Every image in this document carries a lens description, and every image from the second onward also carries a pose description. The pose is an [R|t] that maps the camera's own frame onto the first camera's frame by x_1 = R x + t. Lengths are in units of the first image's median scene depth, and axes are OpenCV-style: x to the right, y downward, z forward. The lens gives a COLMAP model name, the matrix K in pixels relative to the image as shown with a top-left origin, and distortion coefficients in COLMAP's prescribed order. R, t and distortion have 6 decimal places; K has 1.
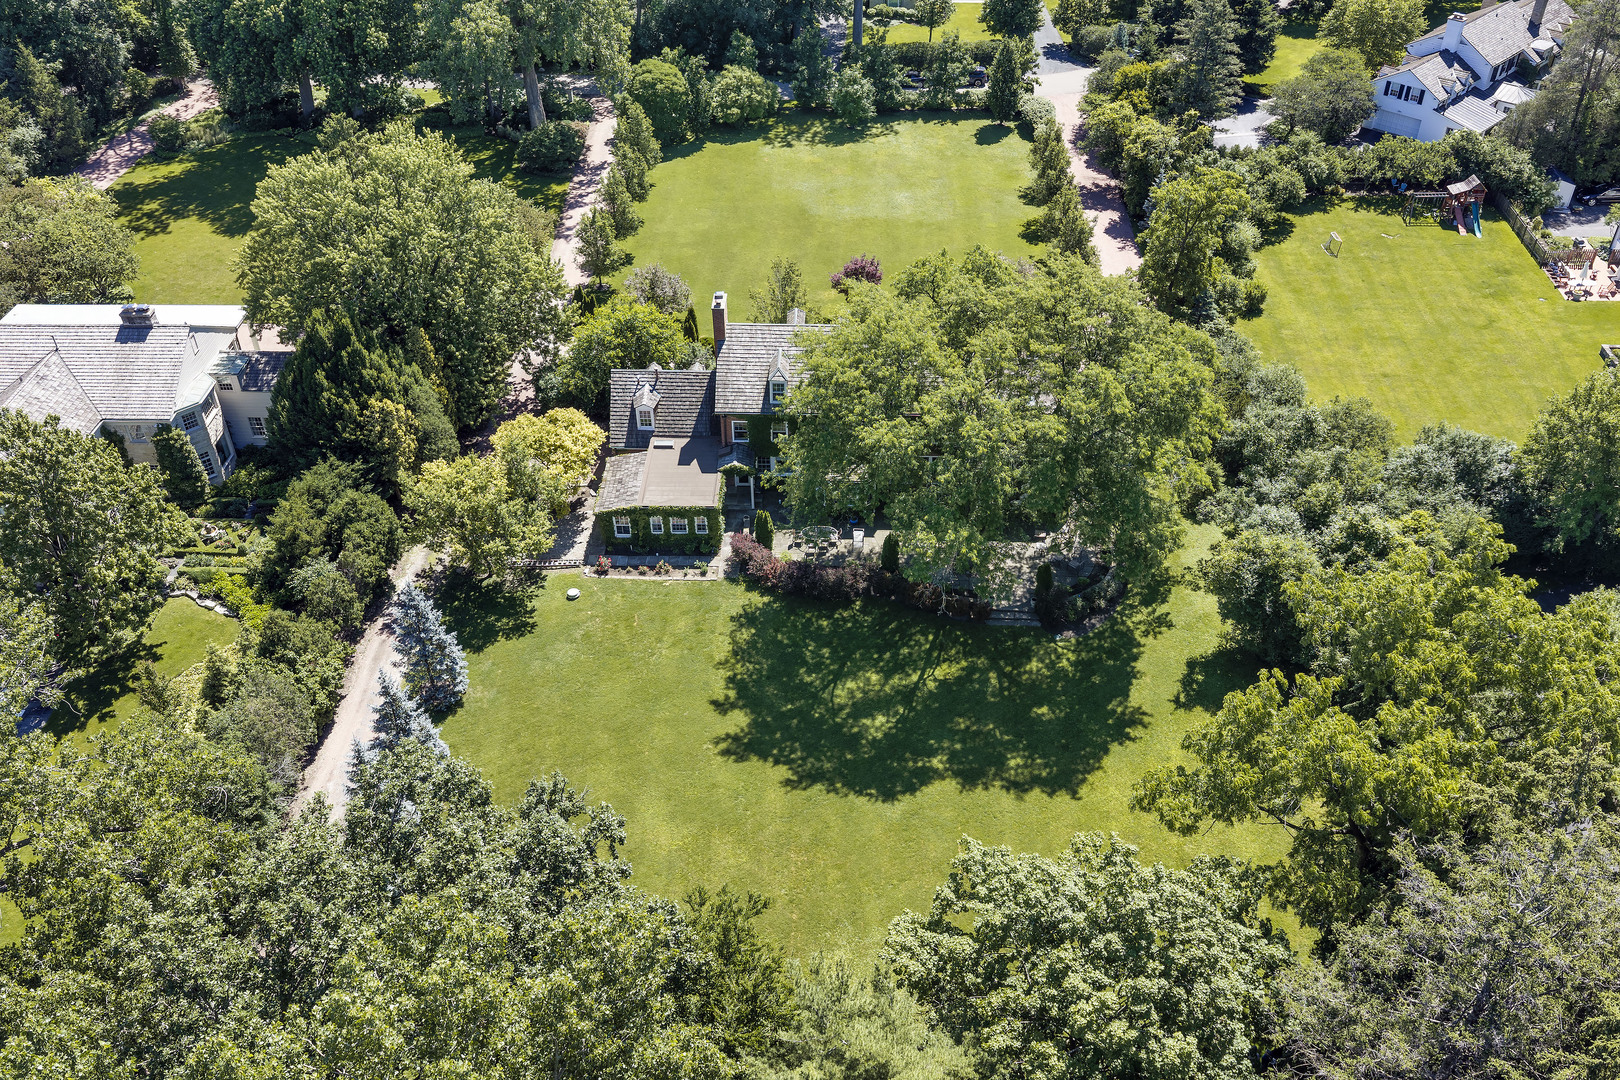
lens RADIAL K [[1293.5, 0, 810.0], [0, 1293.5, 540.0], [0, 0, 1]] dist [0.012647, -0.003967]
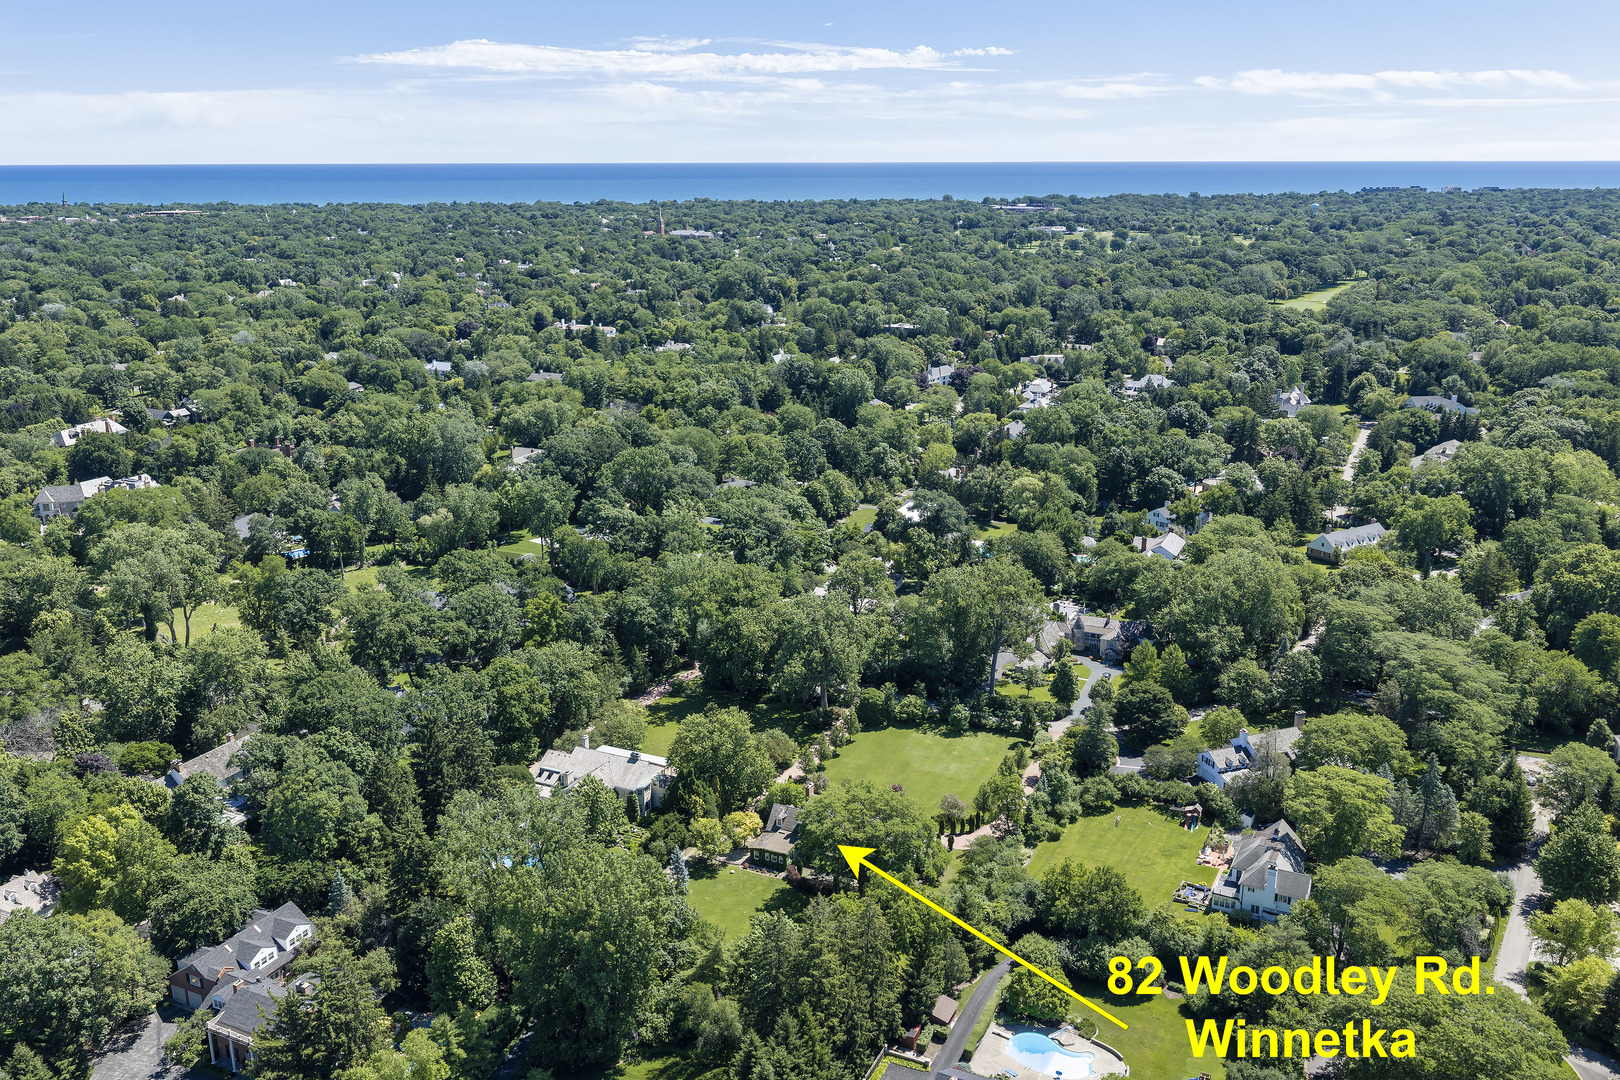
lens RADIAL K [[1293.5, 0, 810.0], [0, 1293.5, 540.0], [0, 0, 1]] dist [0.012647, -0.003967]
pose [[0.912322, 0.109991, -0.394424, 0.949286], [-0.255420, 0.905741, -0.338221, 0.277633], [0.320045, 0.409310, 0.854422, -1.589461]]
